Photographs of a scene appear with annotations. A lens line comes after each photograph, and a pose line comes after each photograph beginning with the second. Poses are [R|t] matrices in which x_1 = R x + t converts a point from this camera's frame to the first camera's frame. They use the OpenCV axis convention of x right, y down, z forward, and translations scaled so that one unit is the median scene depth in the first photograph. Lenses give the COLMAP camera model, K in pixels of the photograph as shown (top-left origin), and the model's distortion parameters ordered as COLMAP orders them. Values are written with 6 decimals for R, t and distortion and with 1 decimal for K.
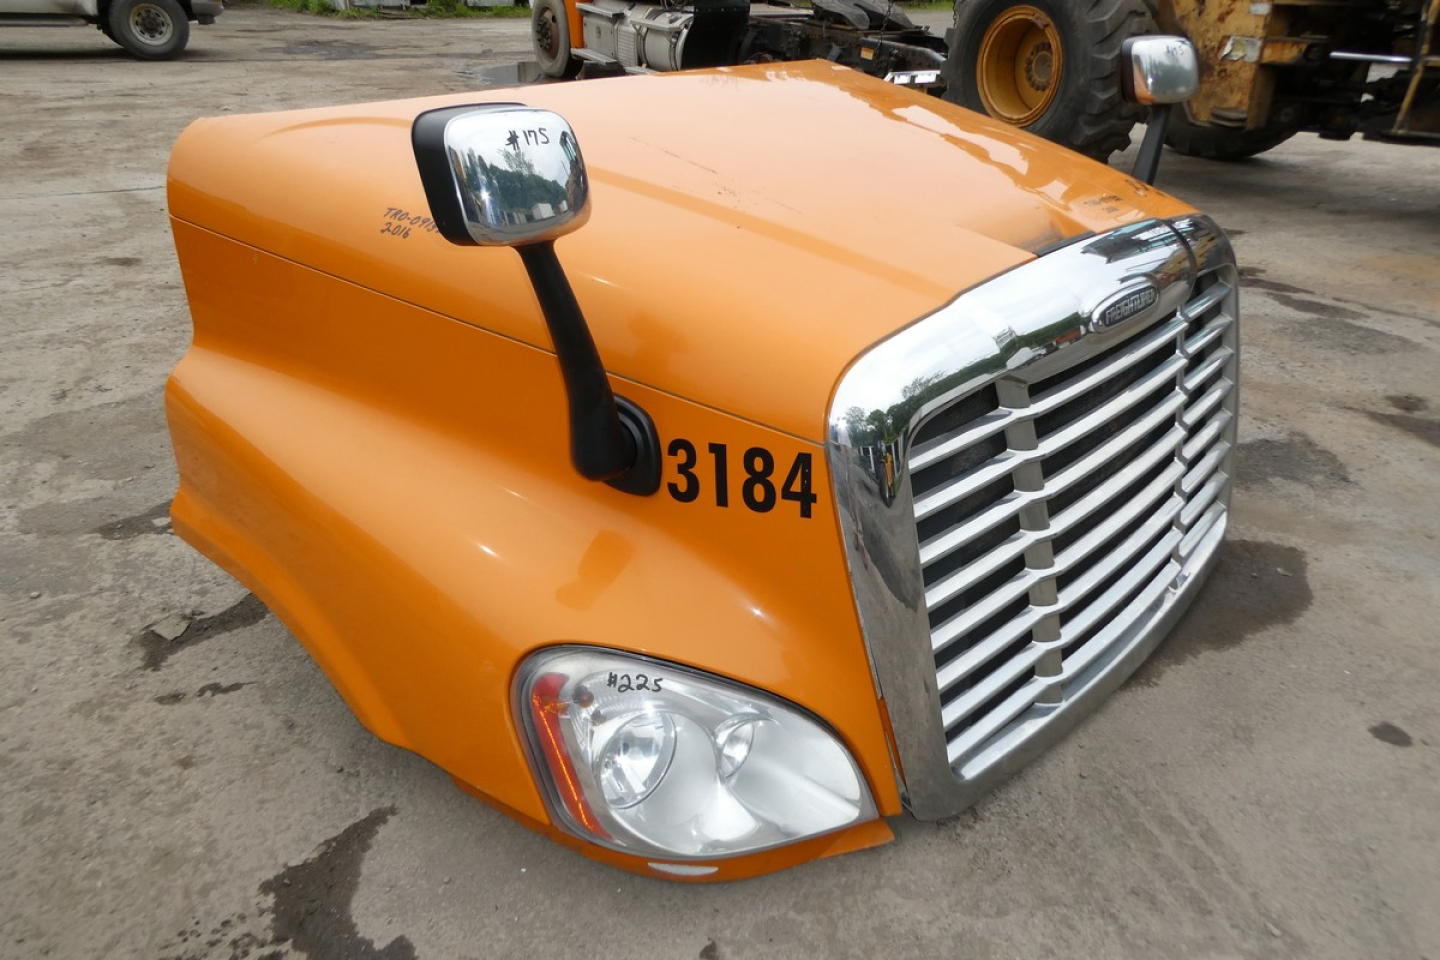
lens RADIAL K [[1057.0, 0, 730.6], [0, 1057.0, 481.6], [0, 0, 1]] dist [-0.000985, -0.003471]
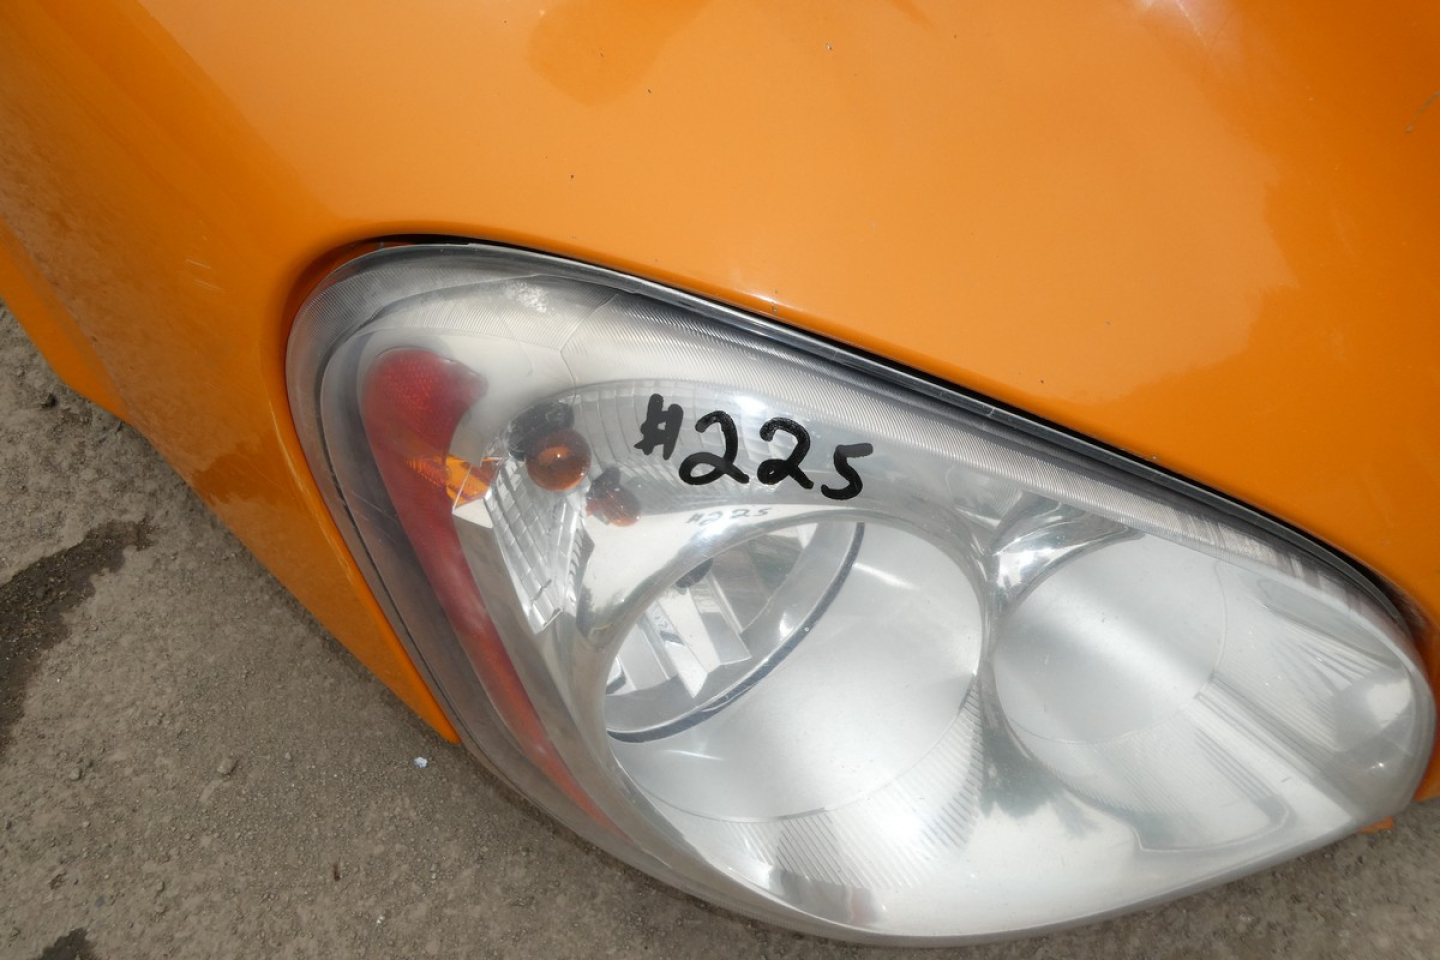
lens RADIAL K [[1041.7, 0, 738.9], [0, 1041.7, 482.3], [0, 0, 1]] dist [0.009495, 0.004391]
pose [[0.988920, 0.139459, -0.050878, -0.073828], [-0.098568, 0.873129, 0.477421, 0.078837], [0.111004, -0.467116, 0.877201, 0.722477]]
